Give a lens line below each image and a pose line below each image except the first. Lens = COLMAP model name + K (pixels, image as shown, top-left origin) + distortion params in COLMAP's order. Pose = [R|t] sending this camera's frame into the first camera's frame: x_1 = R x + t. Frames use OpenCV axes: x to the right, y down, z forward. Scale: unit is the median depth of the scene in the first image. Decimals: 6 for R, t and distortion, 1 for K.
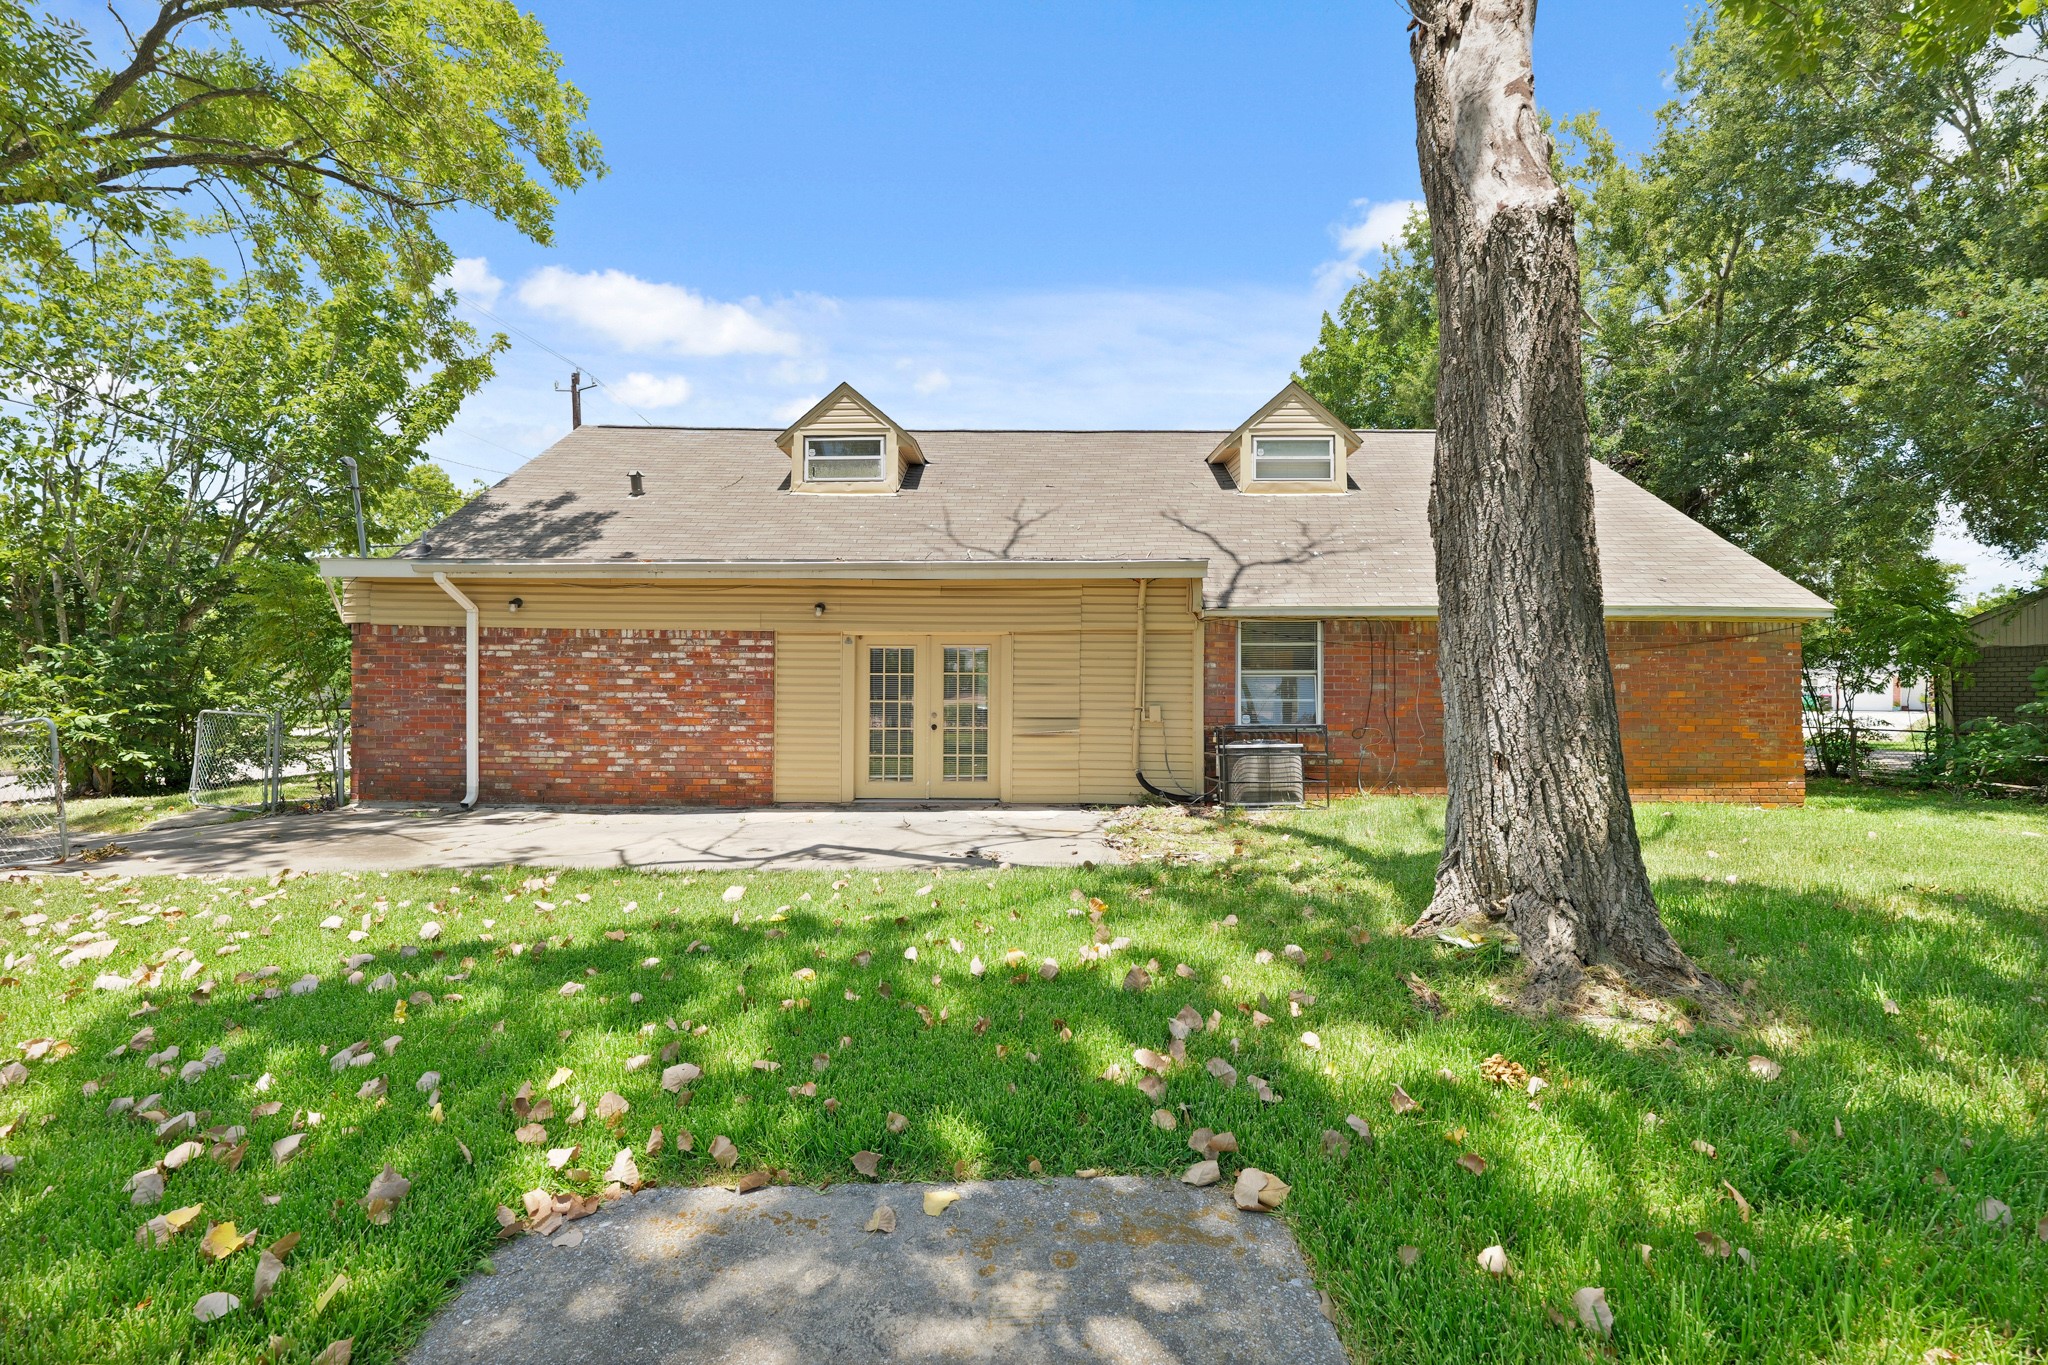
lens RADIAL K [[854.2, 0, 1021.1], [0, 854.2, 681.7], [0, 0, 1]] dist [-0.008273, -0.000458]
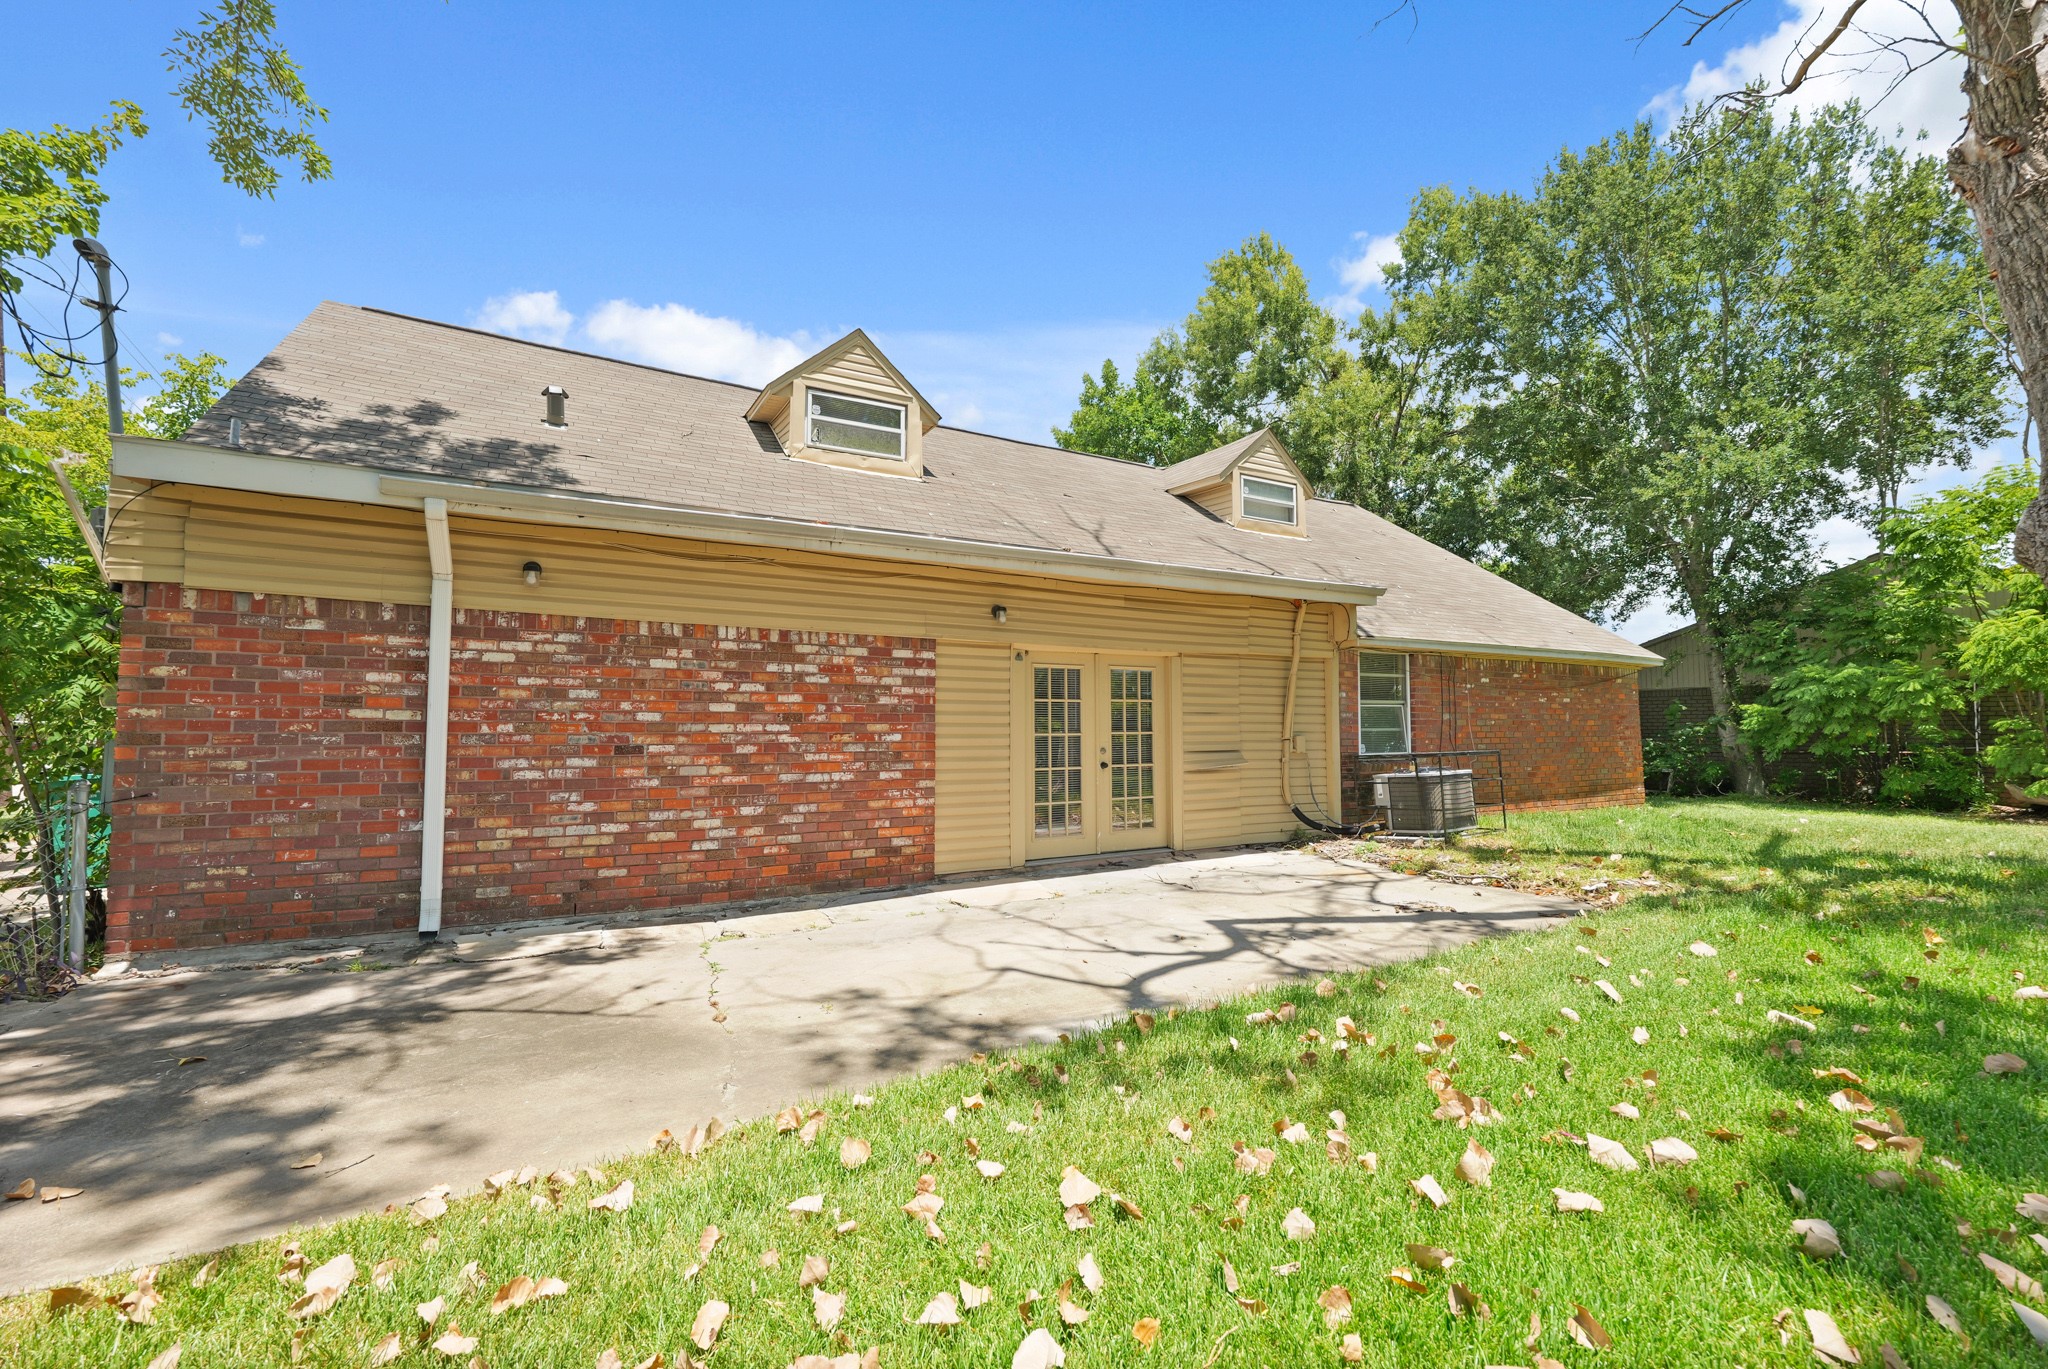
lens RADIAL K [[854.2, 0, 1024.1], [0, 854.2, 685.5], [0, 0, 1]] dist [-0.008273, -0.000458]
pose [[0.858160, 0.019620, 0.513007, -0.599049], [0.001886, 0.999142, -0.041367, 0.010373], [-0.513378, 0.036467, 0.857387, 0.335917]]
